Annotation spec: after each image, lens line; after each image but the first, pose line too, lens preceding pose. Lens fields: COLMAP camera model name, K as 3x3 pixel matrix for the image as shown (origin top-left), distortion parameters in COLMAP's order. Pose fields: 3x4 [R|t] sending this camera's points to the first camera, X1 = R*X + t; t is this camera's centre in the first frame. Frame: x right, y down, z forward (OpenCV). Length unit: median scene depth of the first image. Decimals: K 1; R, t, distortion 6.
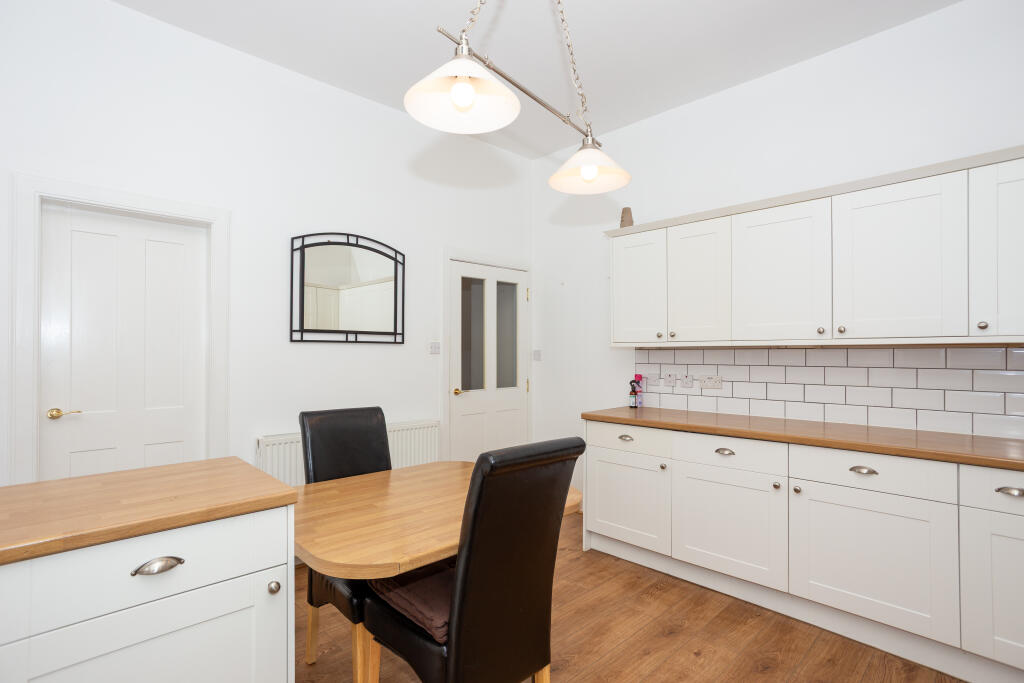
lens RADIAL K [[499.8, 0, 488.7], [0, 499.8, 349.7], [0, 0, 1]] dist [-0.010251, -0.000495]
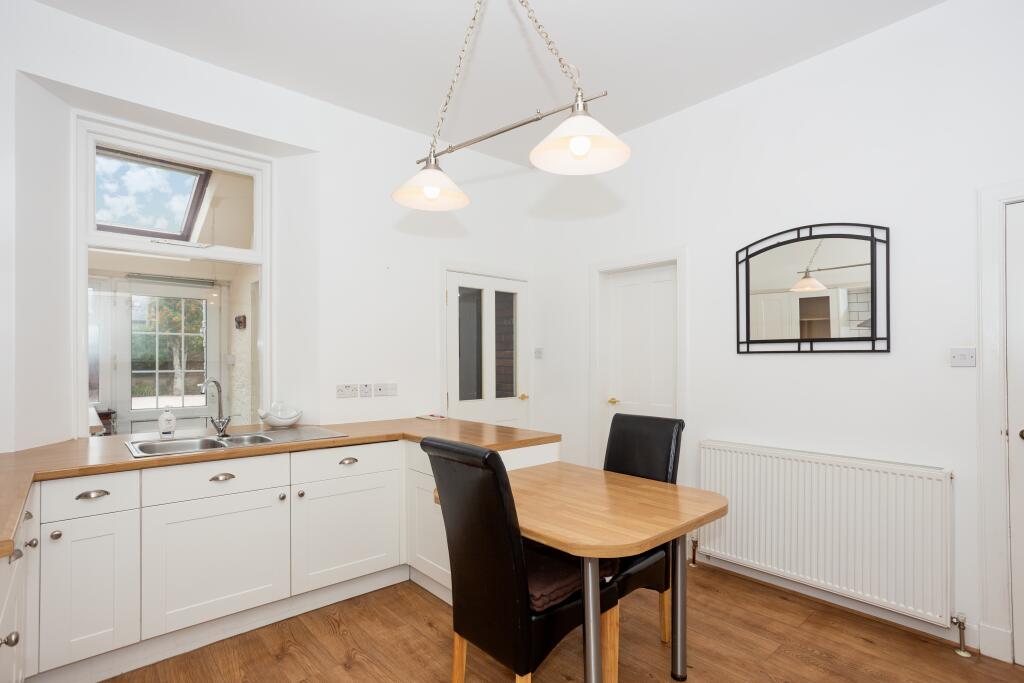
lens RADIAL K [[499.8, 0, 518.9], [0, 499.8, 350.3], [0, 0, 1]] dist [-0.010251, -0.000495]
pose [[0.032311, -0.024103, -0.999187, 0.573775], [0.004969, 0.999701, -0.023955, -0.000242], [0.999466, -0.004191, 0.032421, 0.492449]]
